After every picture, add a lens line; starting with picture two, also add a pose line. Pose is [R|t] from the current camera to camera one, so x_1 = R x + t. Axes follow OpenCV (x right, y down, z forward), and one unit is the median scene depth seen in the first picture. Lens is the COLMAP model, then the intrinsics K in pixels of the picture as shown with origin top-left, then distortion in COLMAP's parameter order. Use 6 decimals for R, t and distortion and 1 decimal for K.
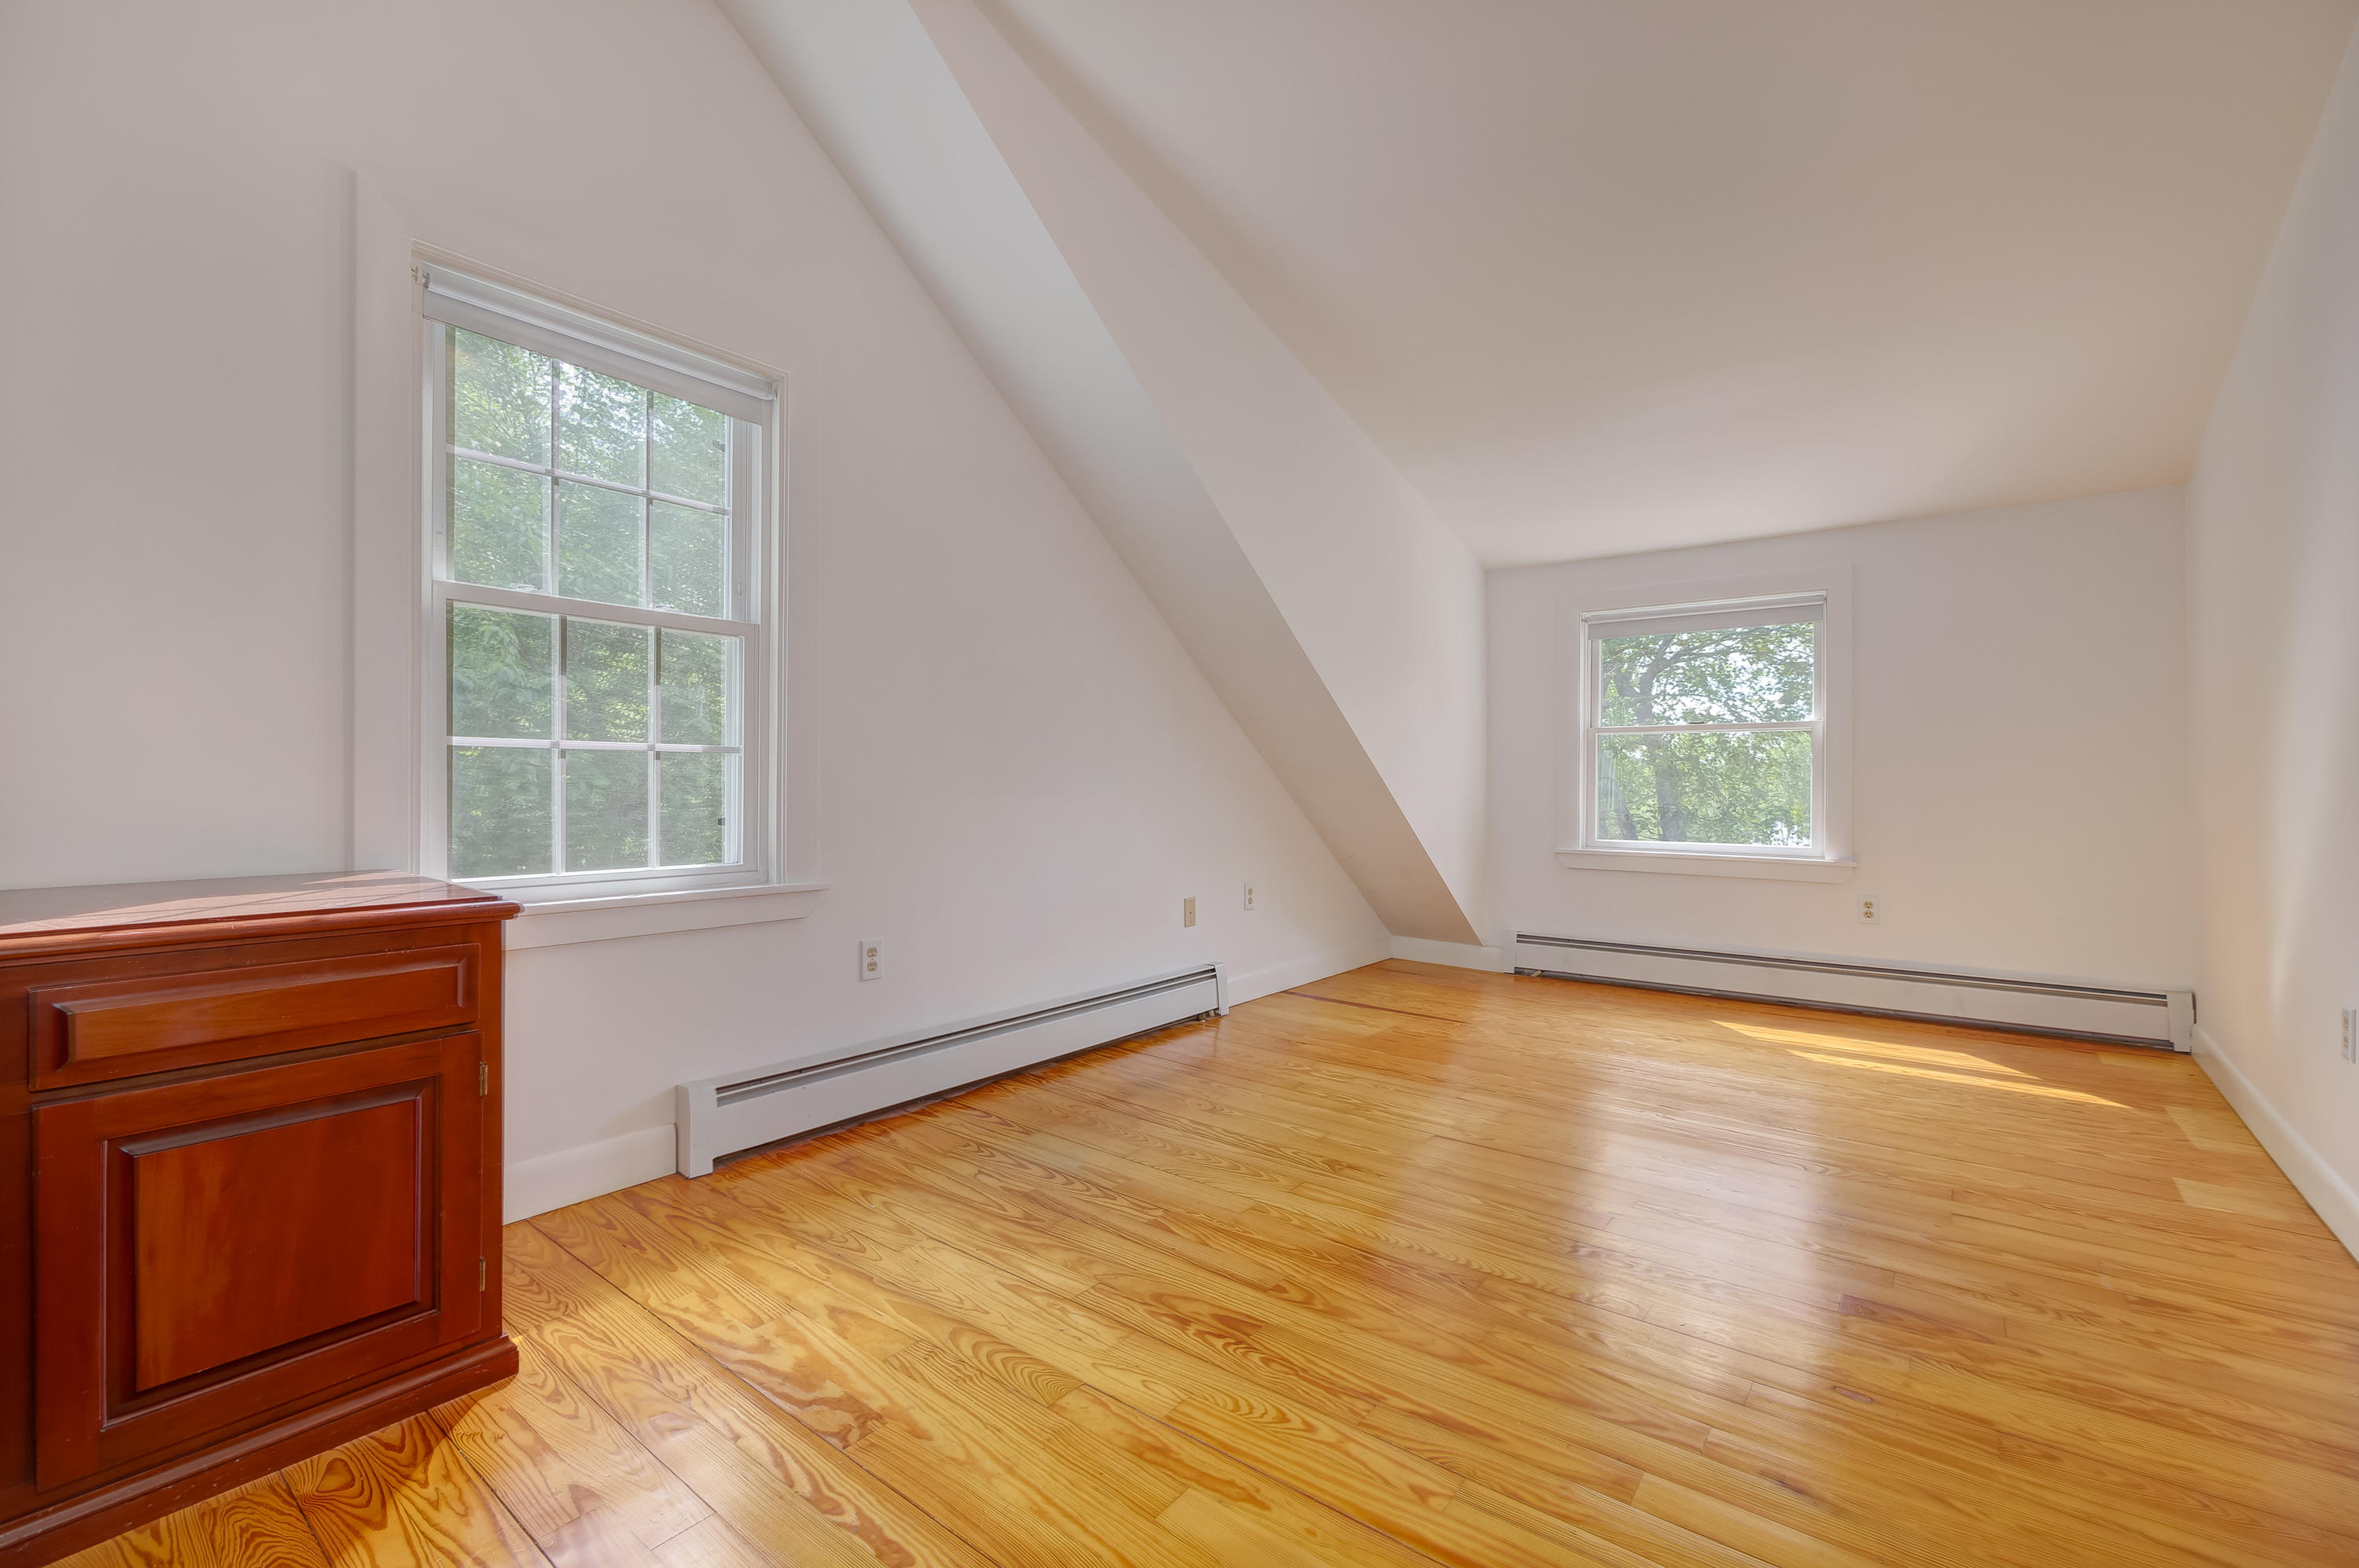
lens RADIAL K [[996.7, 0, 1188.7], [0, 996.7, 787.7], [0, 0, 1]] dist [-0.012427, -0.000072]
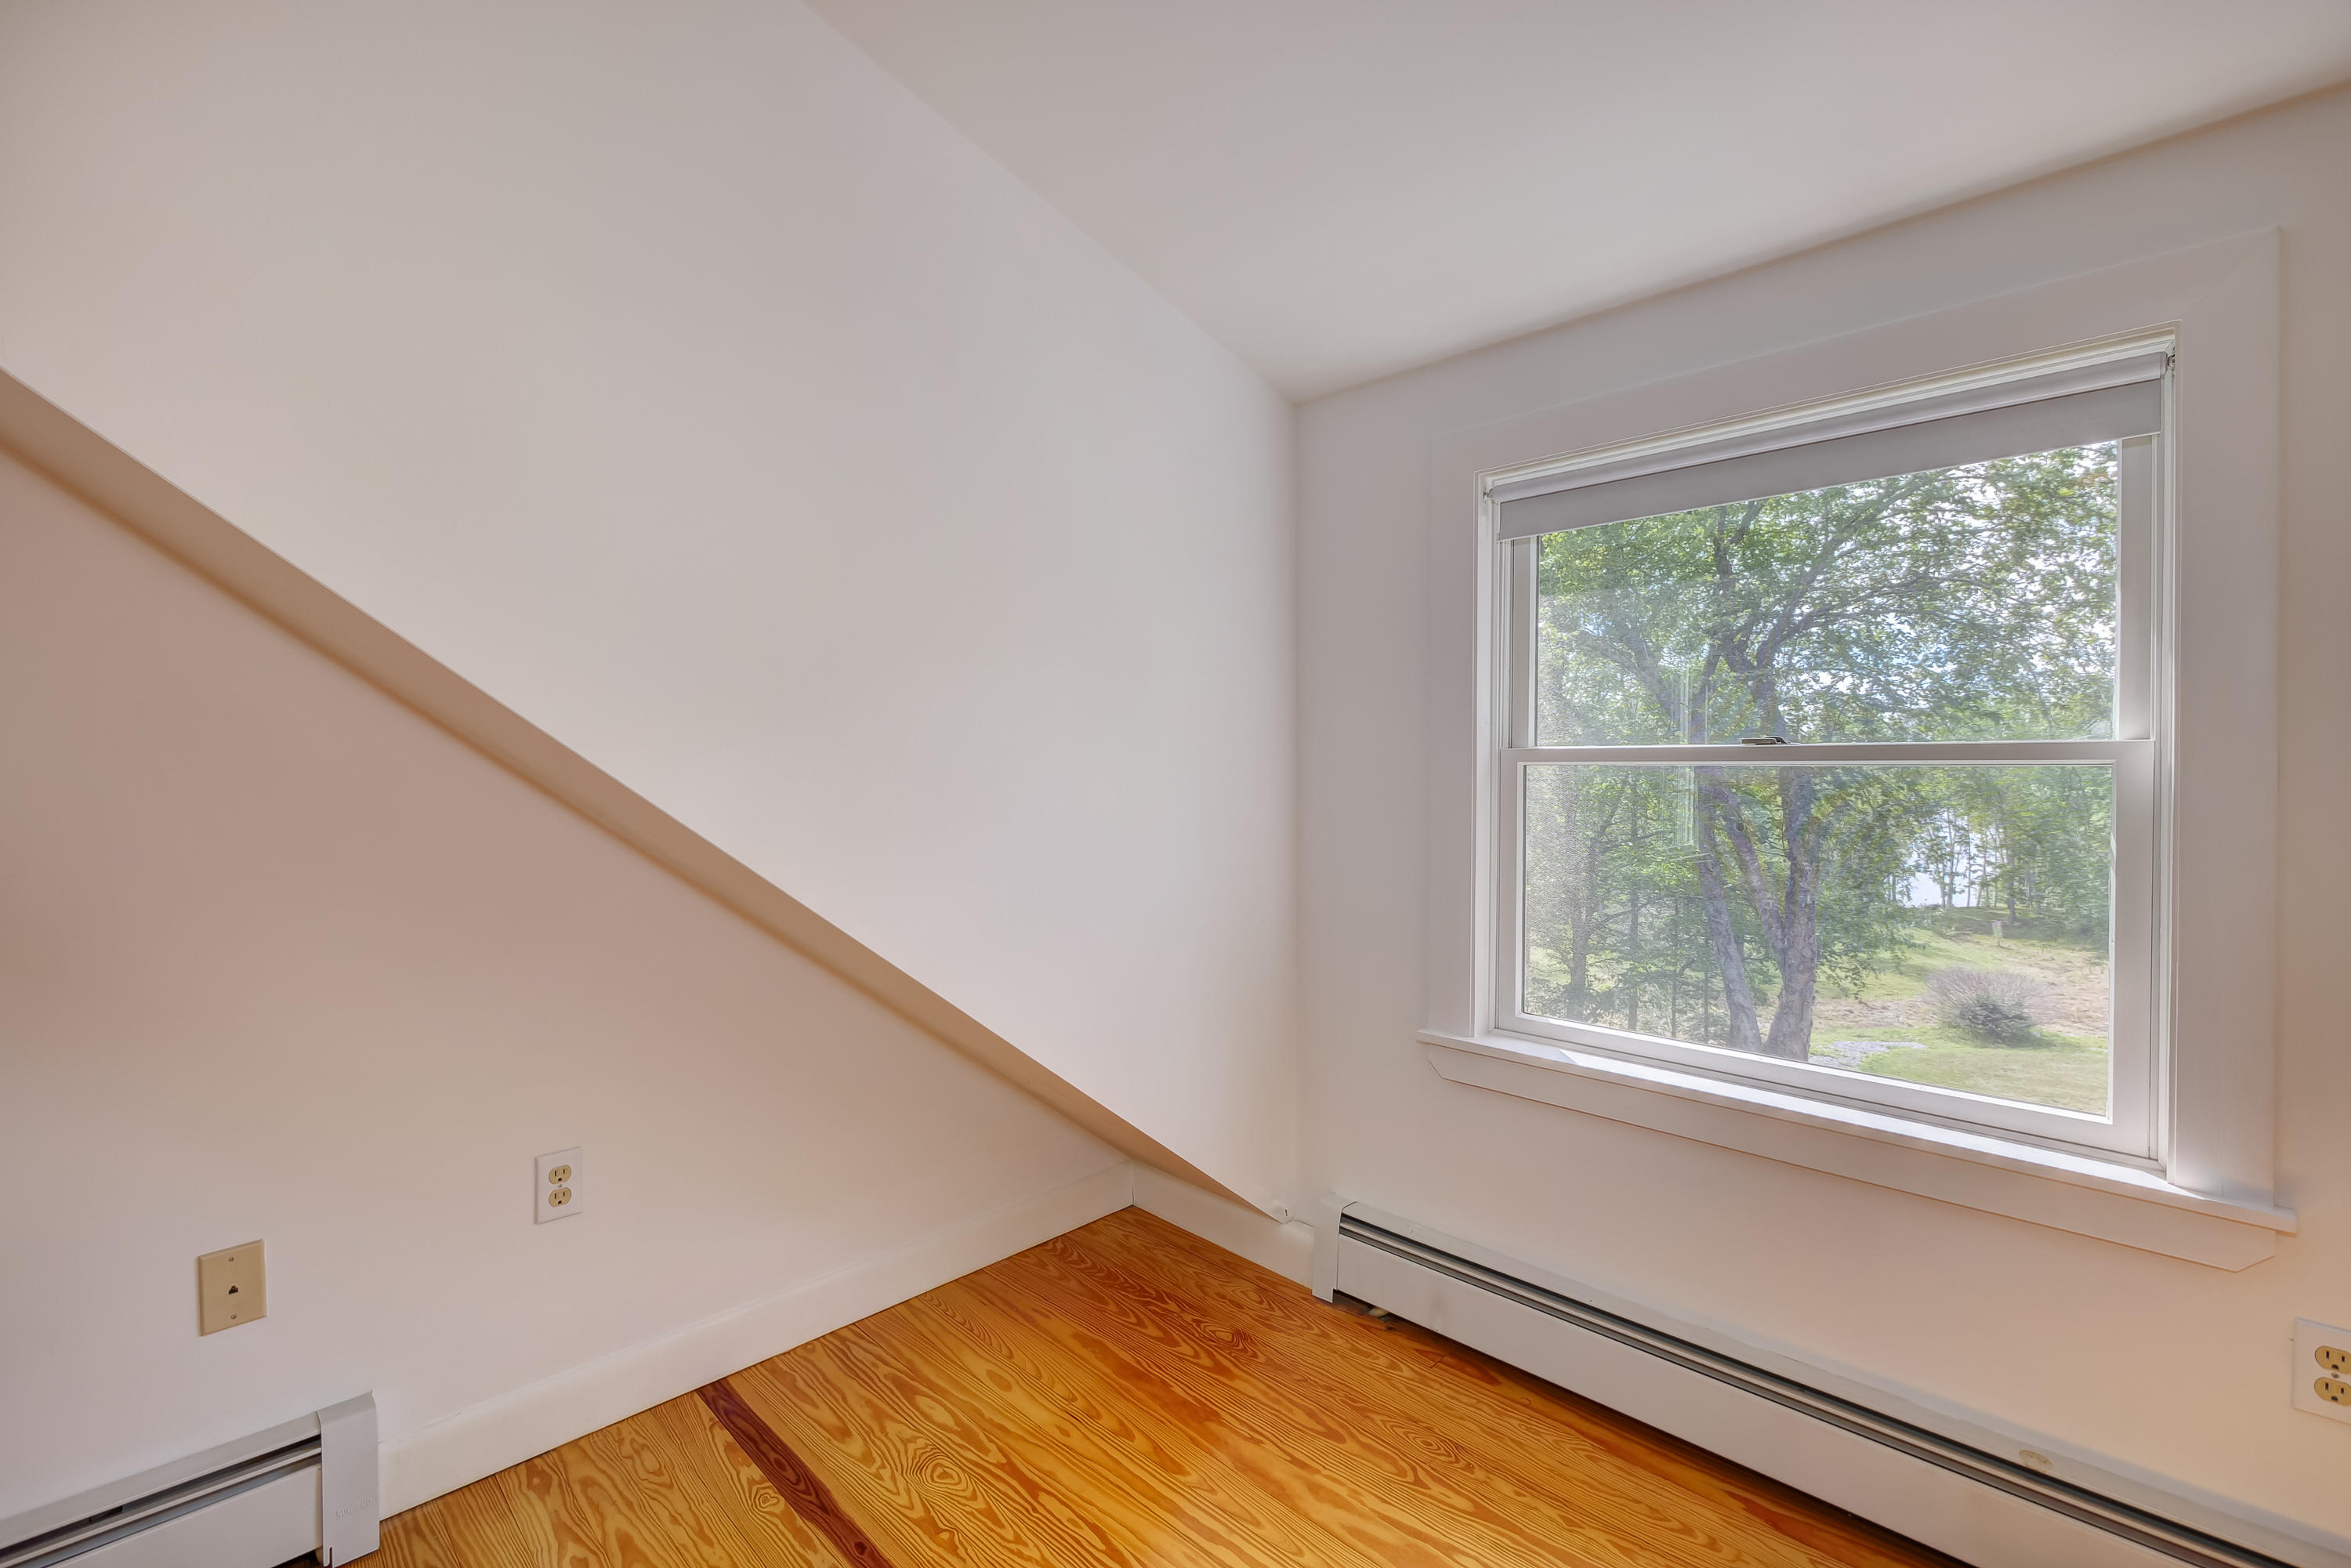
lens RADIAL K [[1014.6, 0, 1178.4], [0, 1014.6, 784.4], [0, 0, 1]] dist [-0.005247, -0.000683]
pose [[0.993860, -0.001128, -0.110642, 0.099038], [0.002487, 0.999923, 0.012146, -0.015771], [0.110619, -0.012347, 0.993786, 0.175764]]
